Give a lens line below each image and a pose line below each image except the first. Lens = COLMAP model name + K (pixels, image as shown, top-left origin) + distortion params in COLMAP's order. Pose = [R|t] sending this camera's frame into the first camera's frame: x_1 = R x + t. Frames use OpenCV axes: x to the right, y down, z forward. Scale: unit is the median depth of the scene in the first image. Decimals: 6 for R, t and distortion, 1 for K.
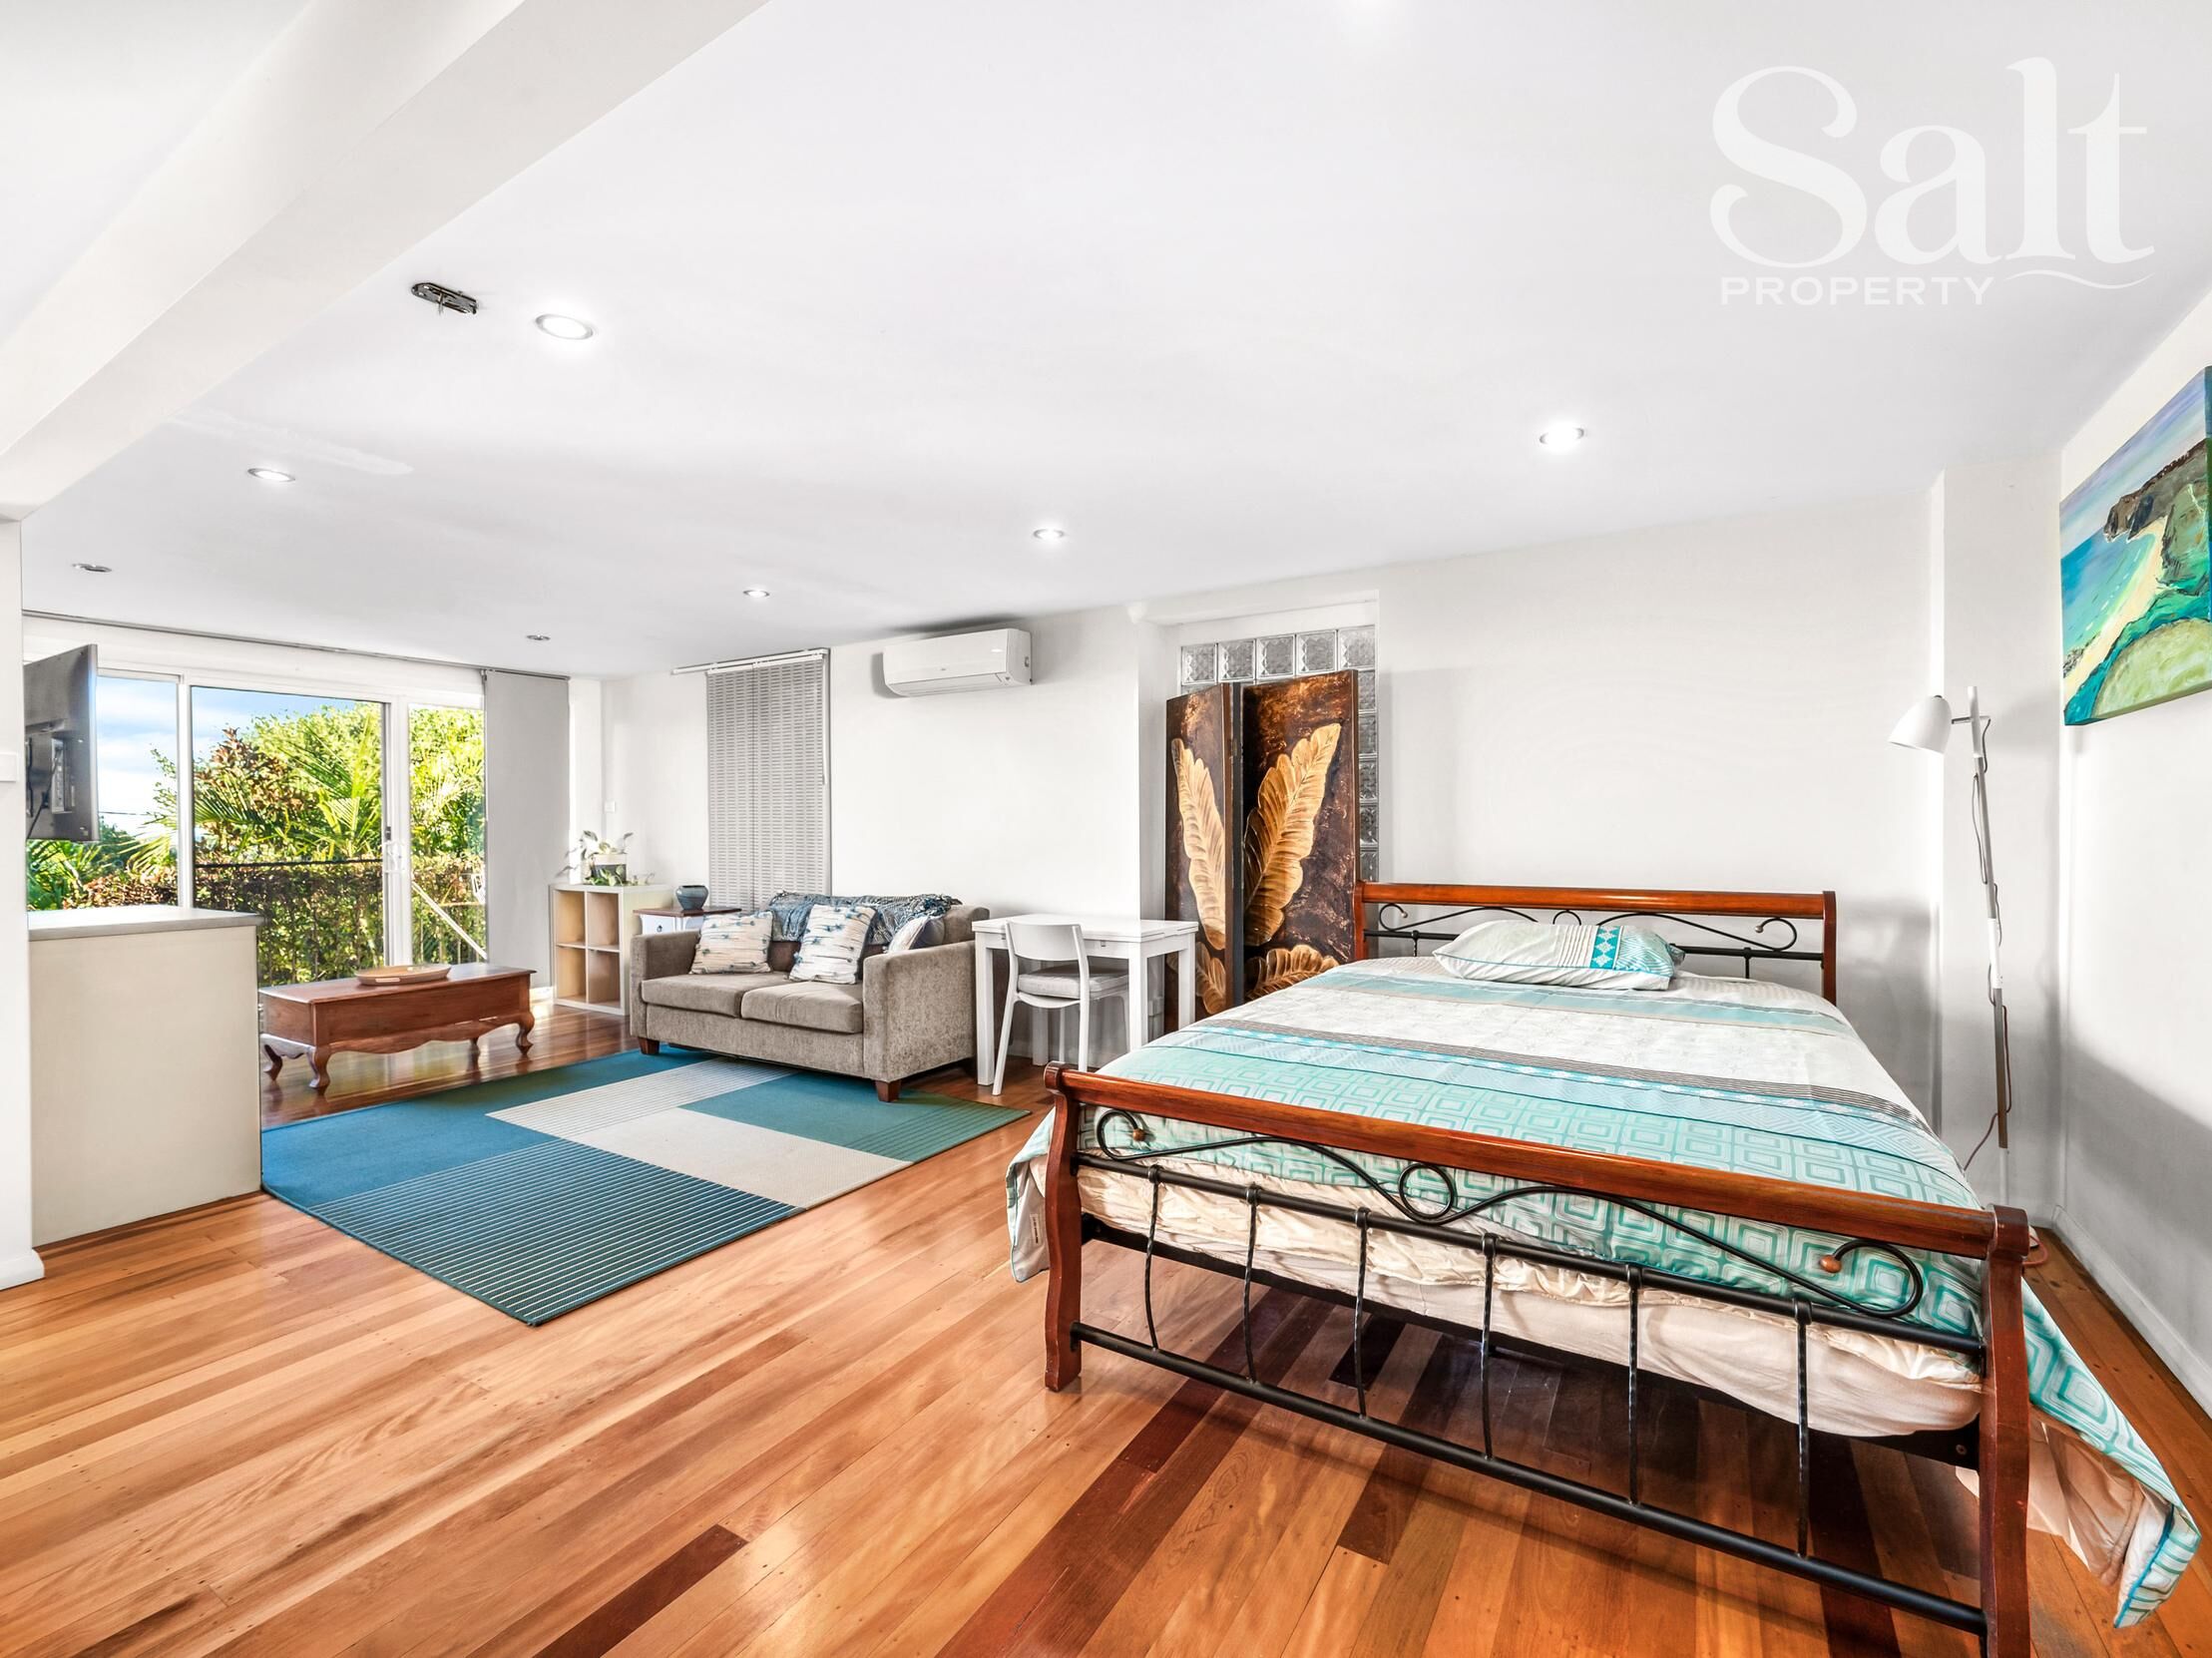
lens RADIAL K [[969.2, 0, 1102.2], [0, 969.2, 830.0], [0, 0, 1]] dist [-0.000563, 0.000011]
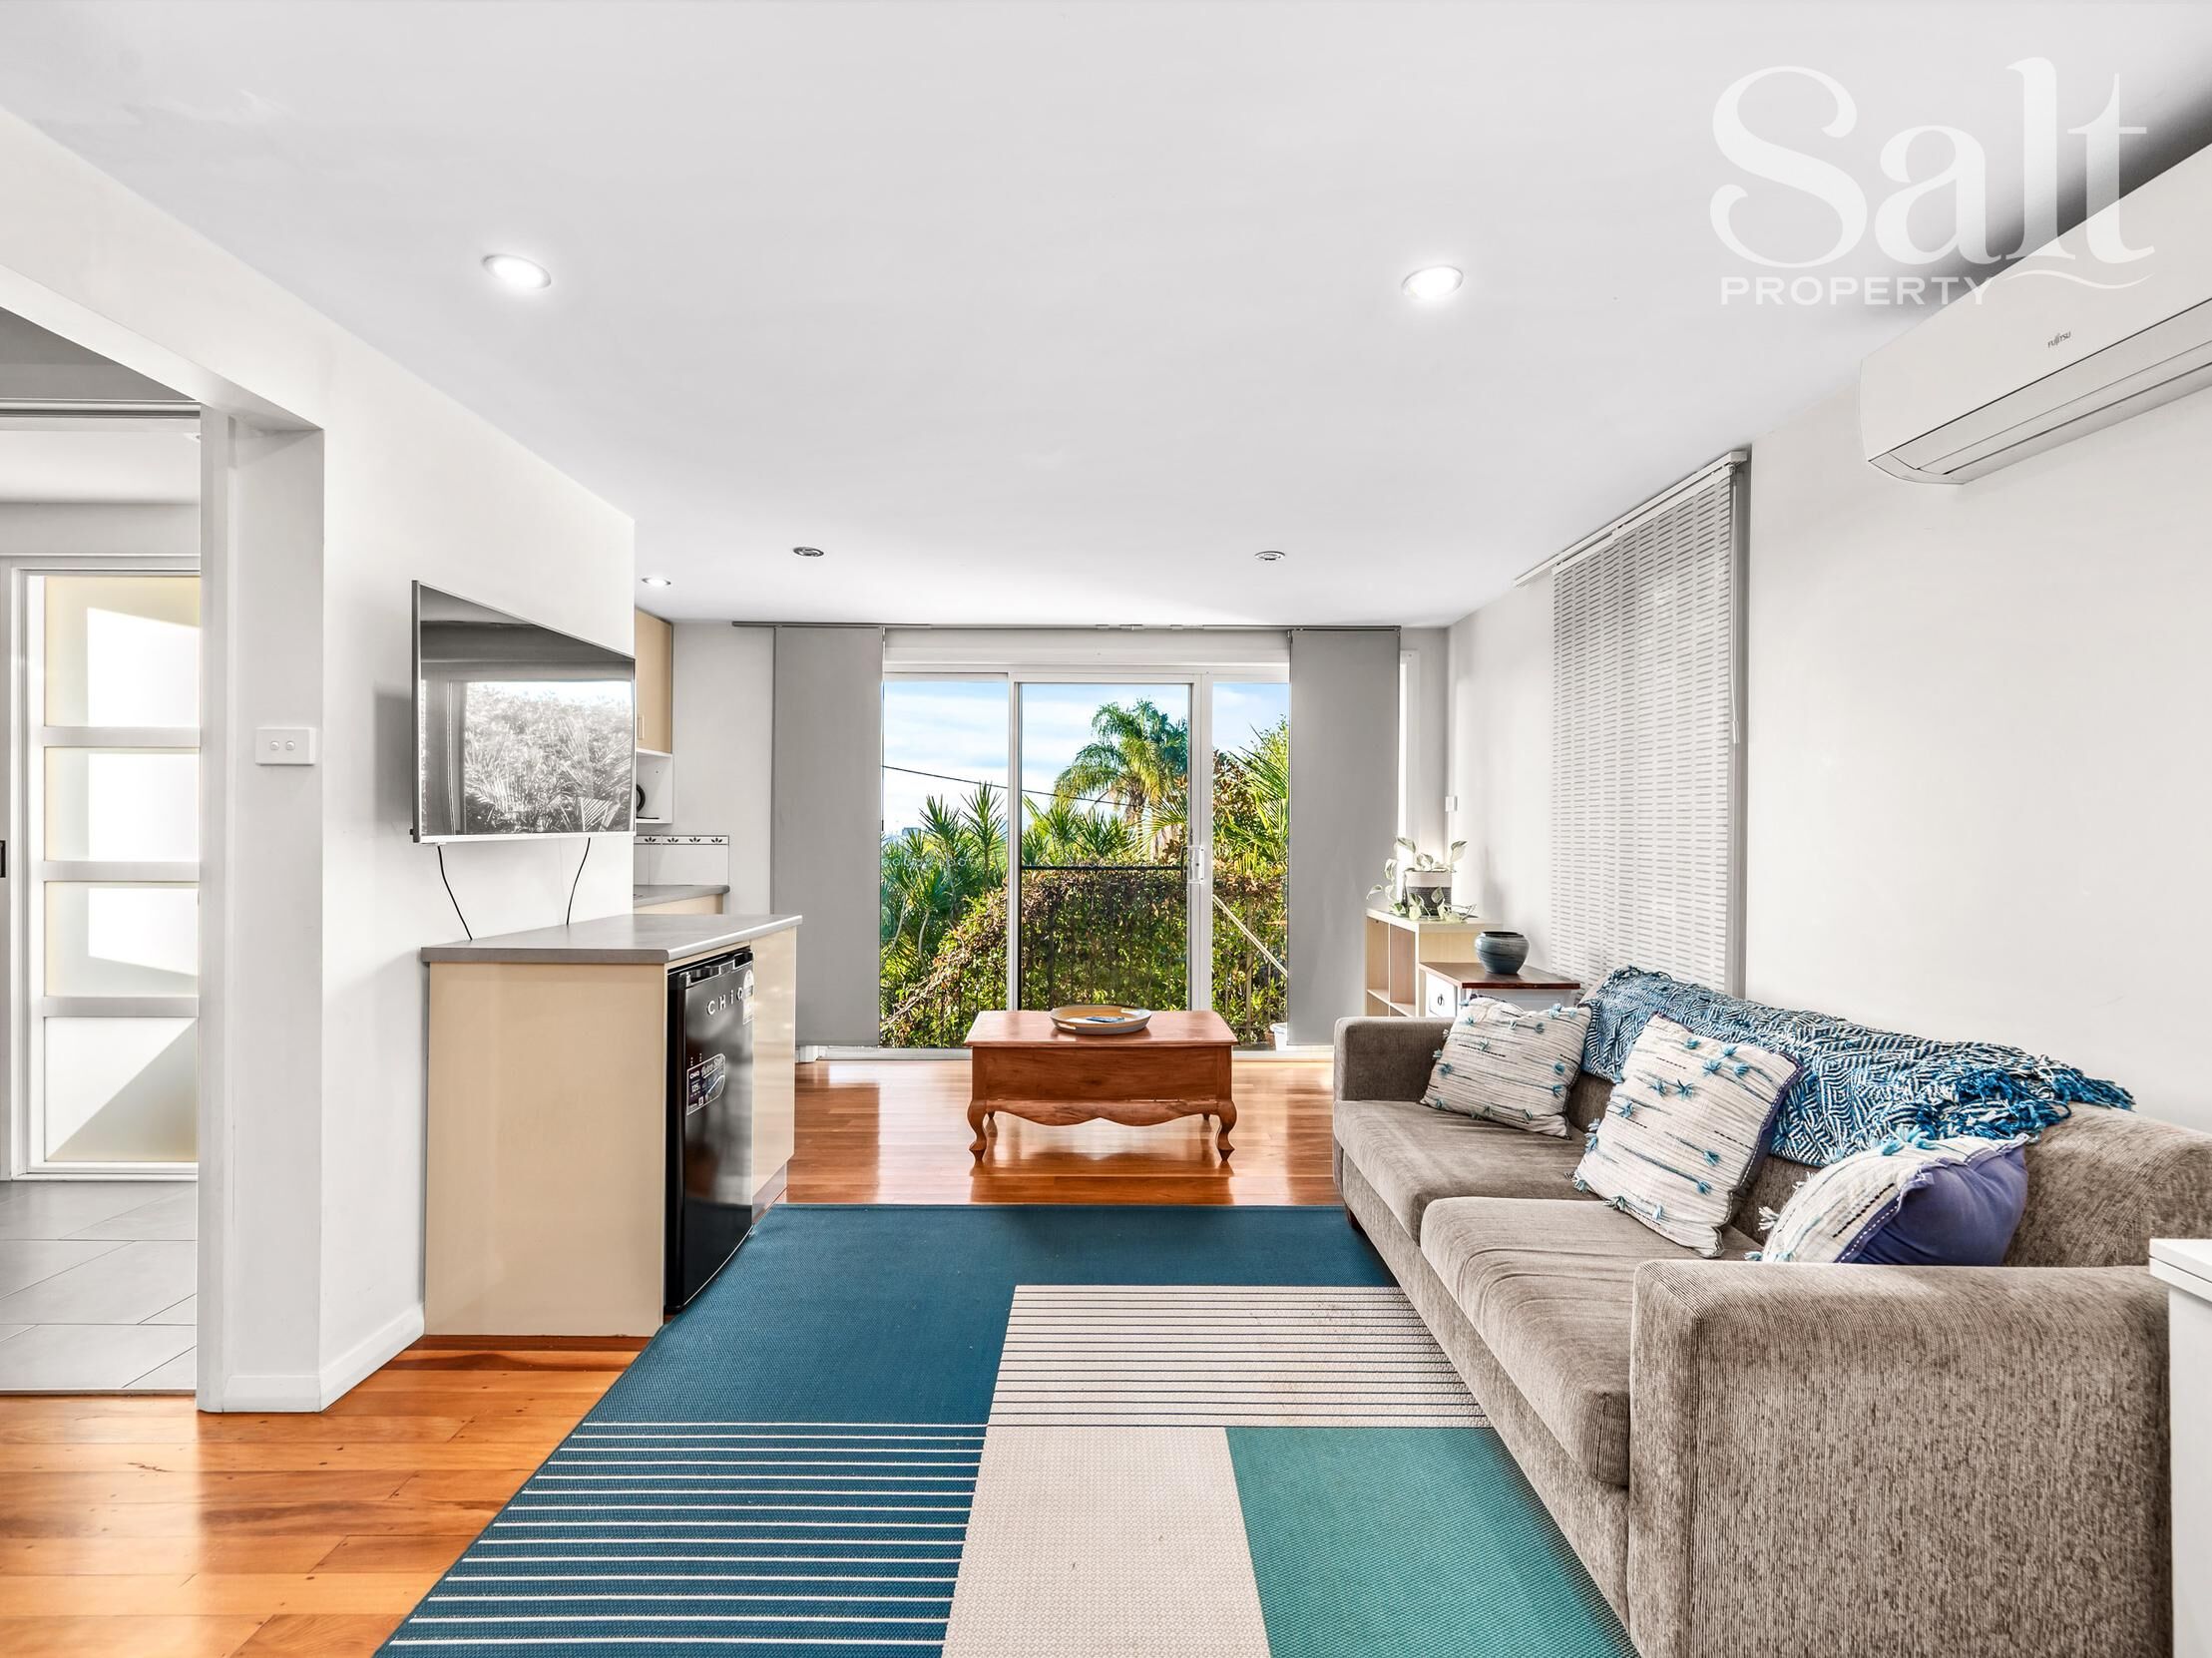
lens RADIAL K [[969.2, 0, 1106.0], [0, 969.2, 831.0], [0, 0, 1]] dist [-0.000563, 0.000011]
pose [[0.530348, 0.010934, -0.847710, -0.065648], [-0.014328, 0.999890, 0.003933, -0.004841], [0.847659, 0.010060, 0.530446, 0.622464]]
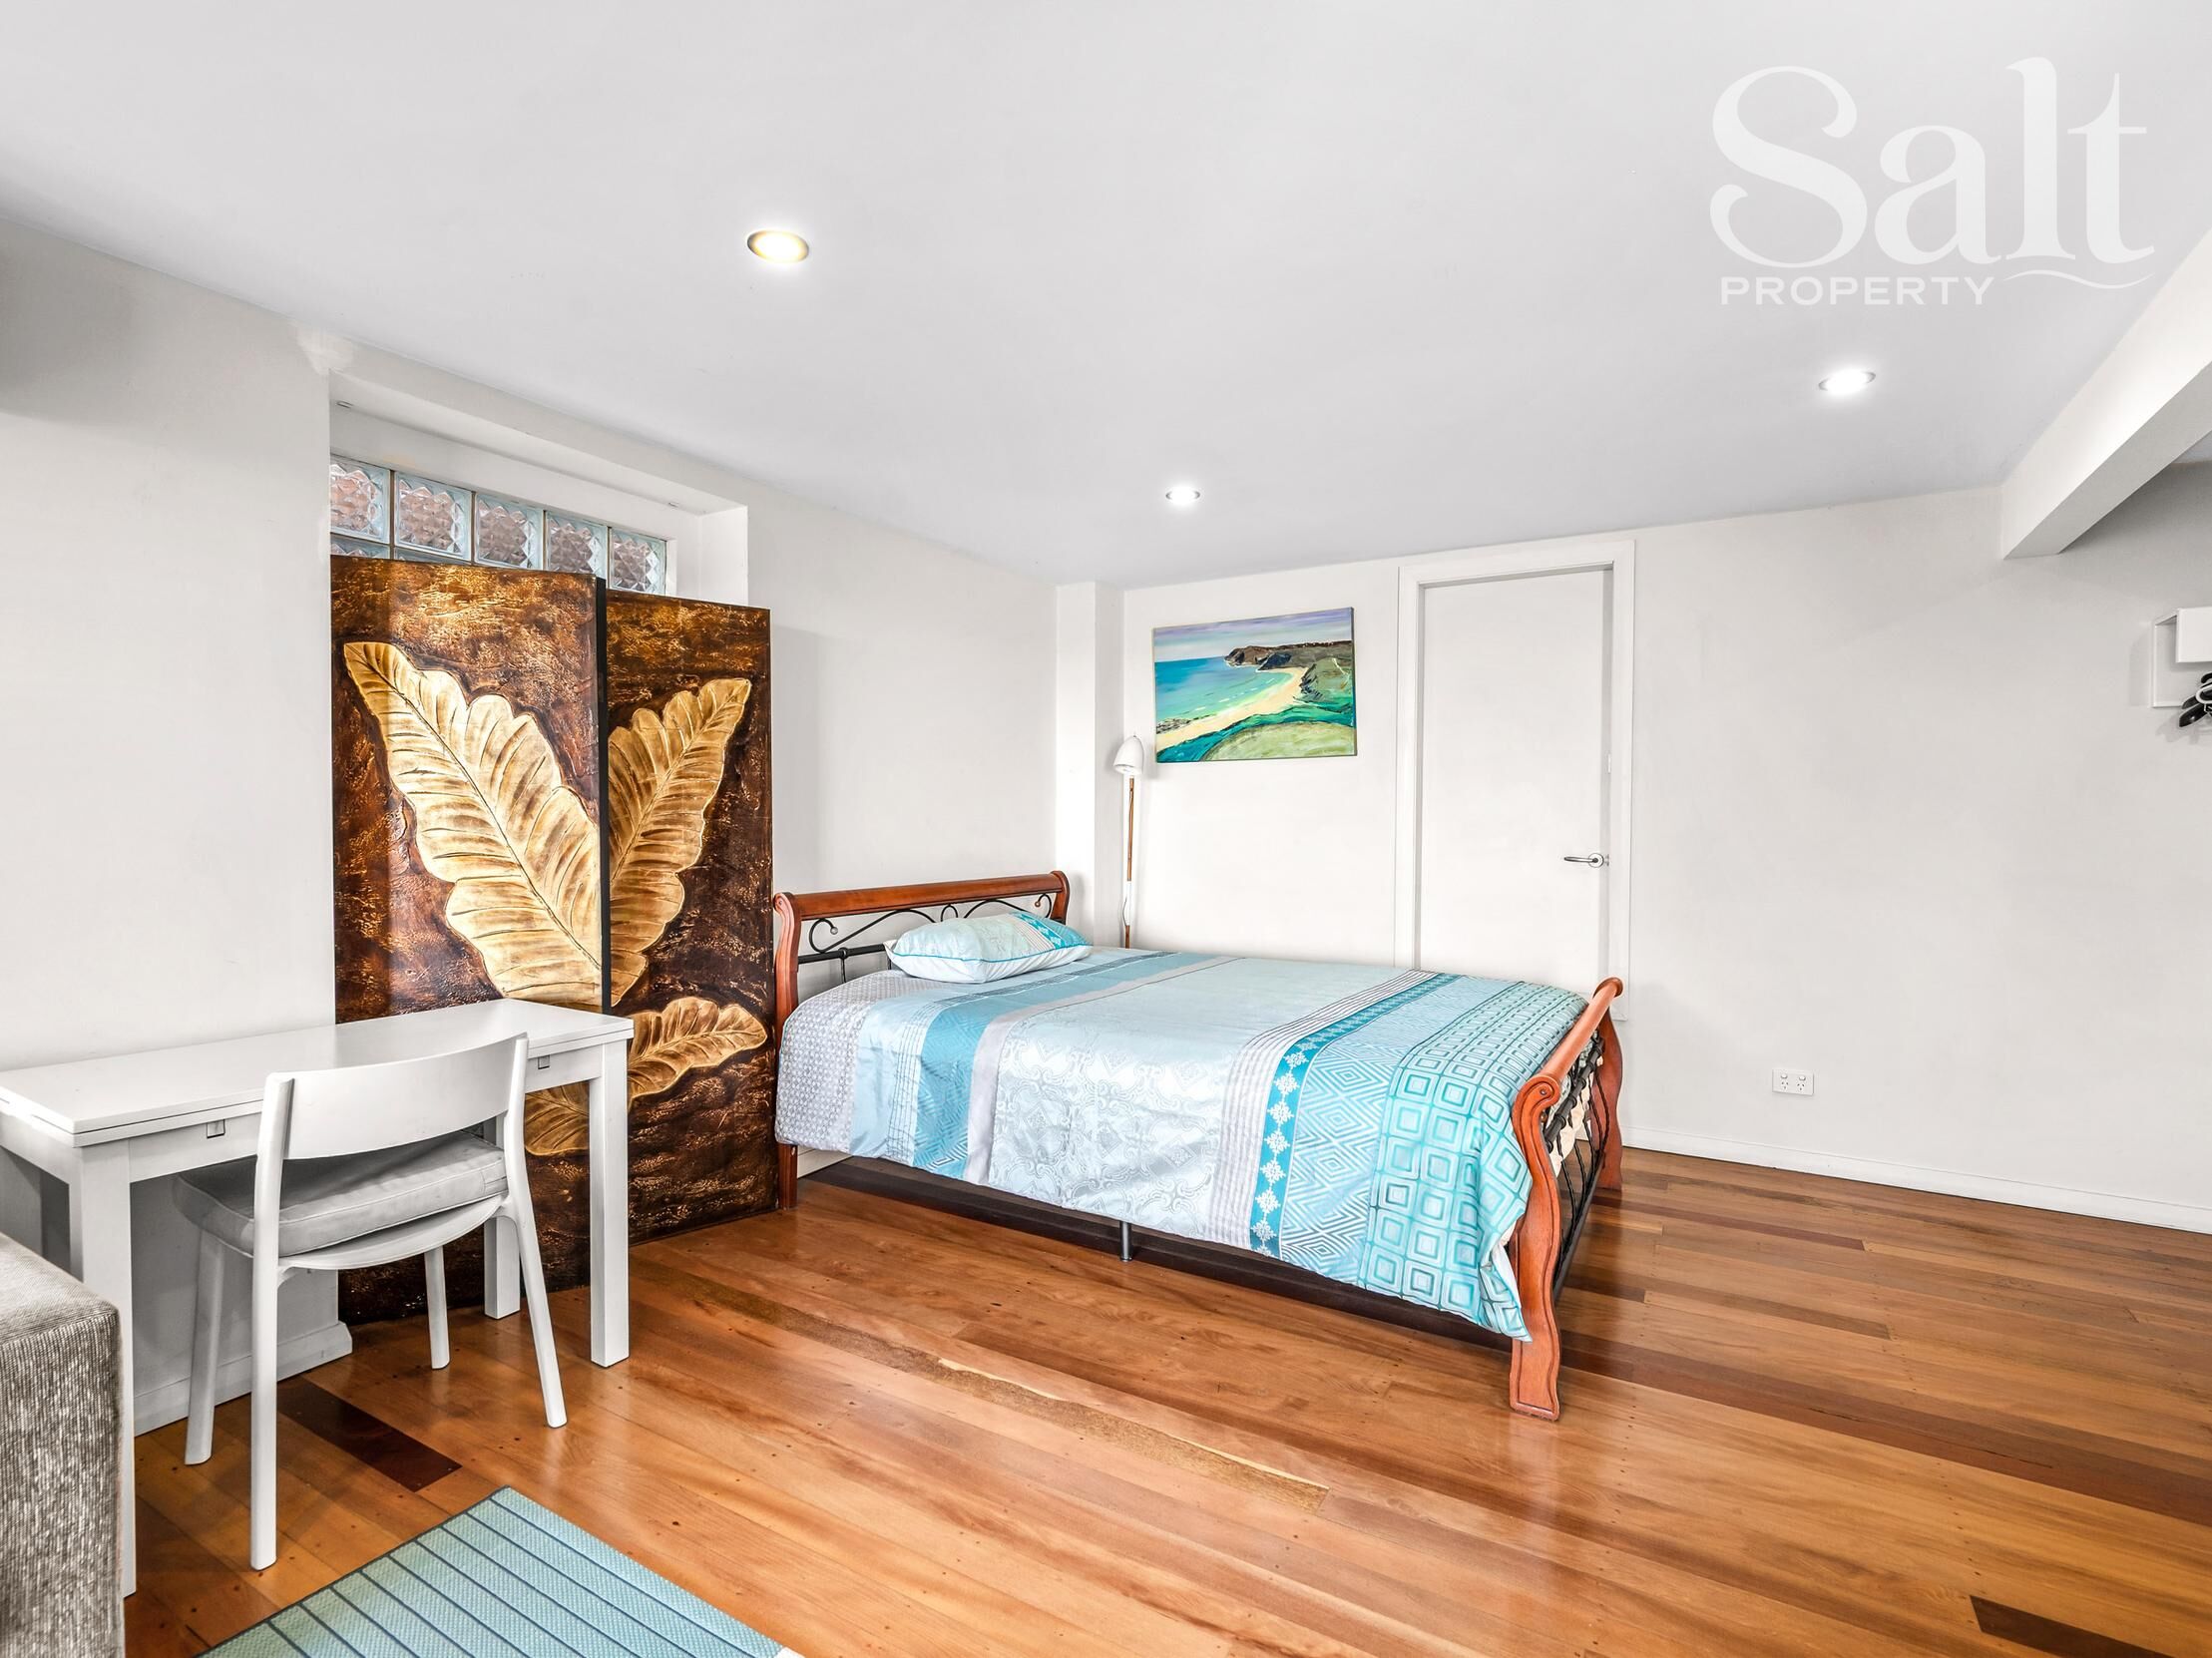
lens RADIAL K [[1066.3, 0, 1099.8], [0, 1066.3, 822.5], [0, 0, 1]] dist [-0.000298, -0.000134]
pose [[-0.022422, 0.000447, 0.999749, -0.476554], [0.001084, 0.999999, -0.000423, -0.002088], [-0.999748, 0.001074, -0.022422, 0.646806]]
